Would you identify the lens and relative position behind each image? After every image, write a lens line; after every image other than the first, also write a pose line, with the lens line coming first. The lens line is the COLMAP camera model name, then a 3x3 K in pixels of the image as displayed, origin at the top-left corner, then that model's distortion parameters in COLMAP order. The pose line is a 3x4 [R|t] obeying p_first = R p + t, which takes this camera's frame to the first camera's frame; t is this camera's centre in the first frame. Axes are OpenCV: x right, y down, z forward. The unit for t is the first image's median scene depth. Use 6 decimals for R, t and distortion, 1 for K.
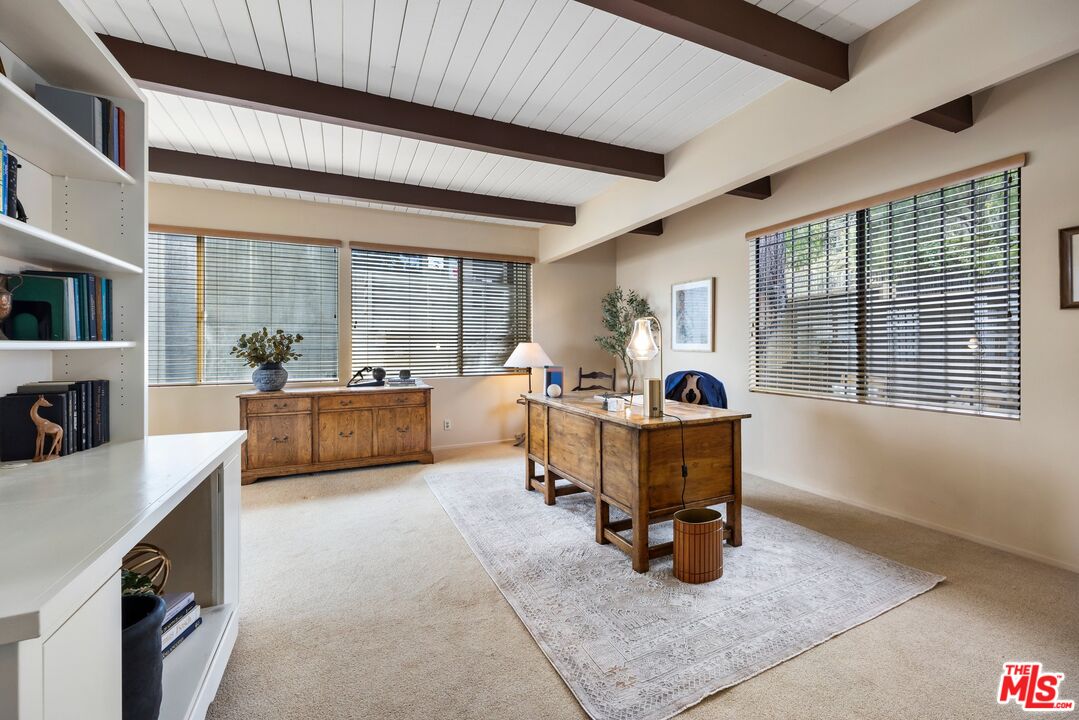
lens RADIAL K [[435.7, 0, 535.4], [0, 435.7, 348.1], [0, 0, 1]] dist [0.000968, 0.000179]
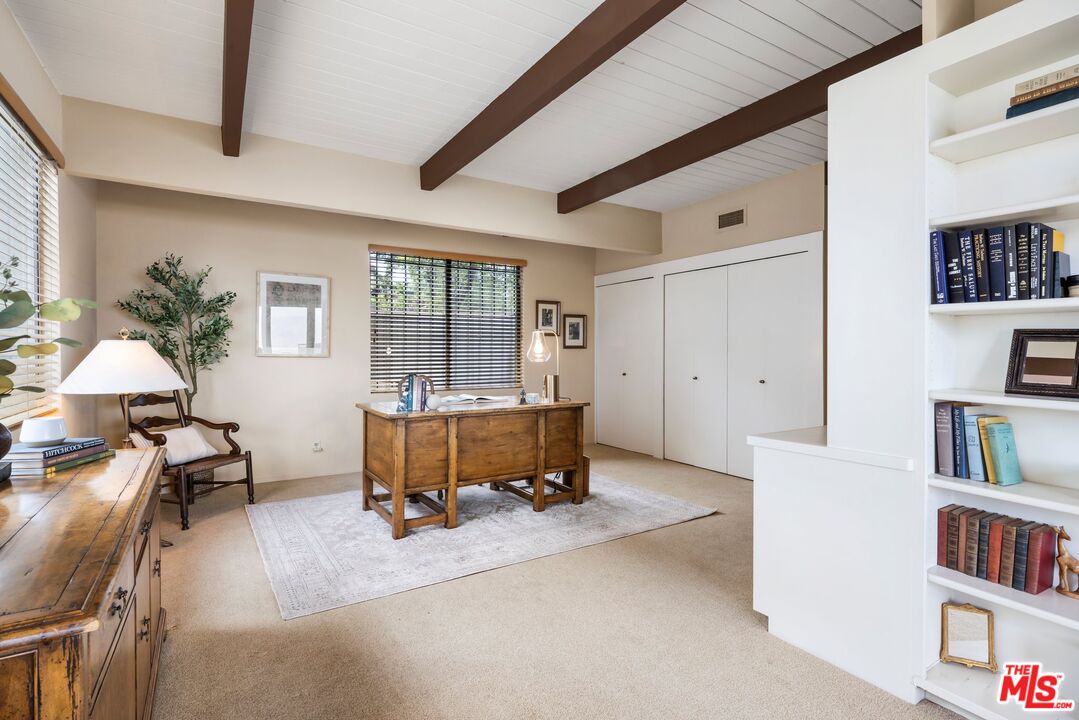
lens RADIAL K [[528.6, 0, 536.8], [0, 528.6, 358.6], [0, 0, 1]] dist [0.000973, -0.000767]
pose [[-0.139583, -0.006952, 0.990186, -1.122000], [0.001273, 0.999973, 0.007200, 0.006445], [-0.990210, 0.002266, -0.139570, 1.040420]]
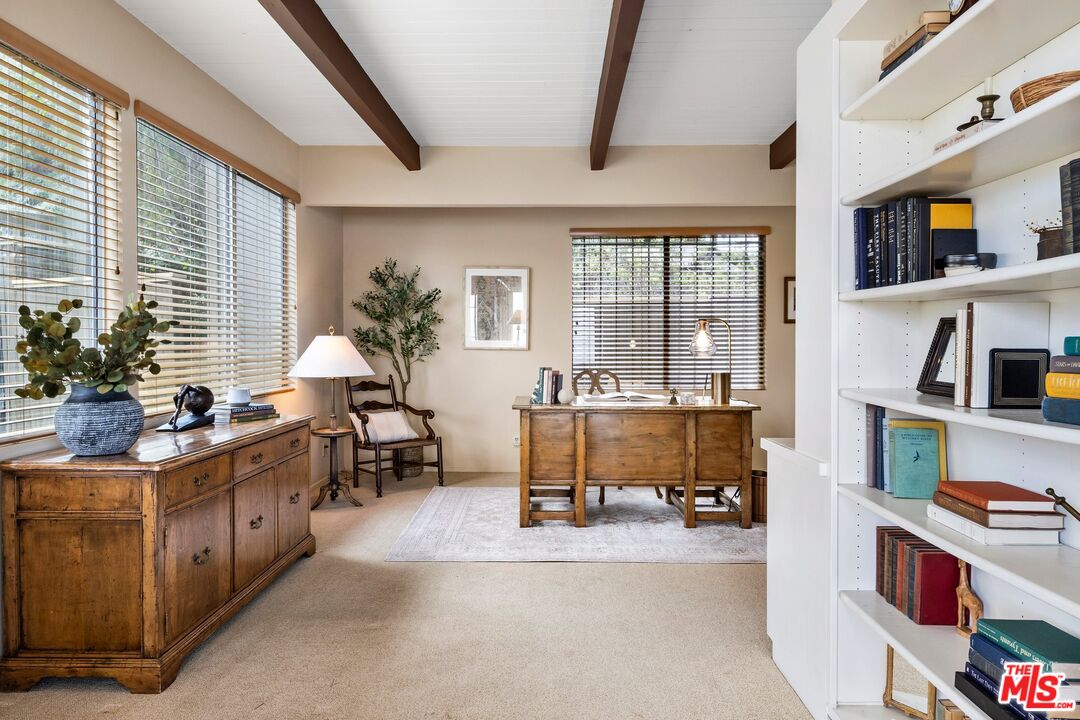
lens RADIAL K [[728.7, 0, 540.0], [0, 728.7, 360.0], [0, 0, 1]] dist [0.007417, 0.000272]
pose [[0.418246, -0.013419, 0.908235, -1.381557], [-0.001895, 0.999876, 0.015646, 0.007908], [-0.908332, -0.008265, 0.418168, 0.505374]]
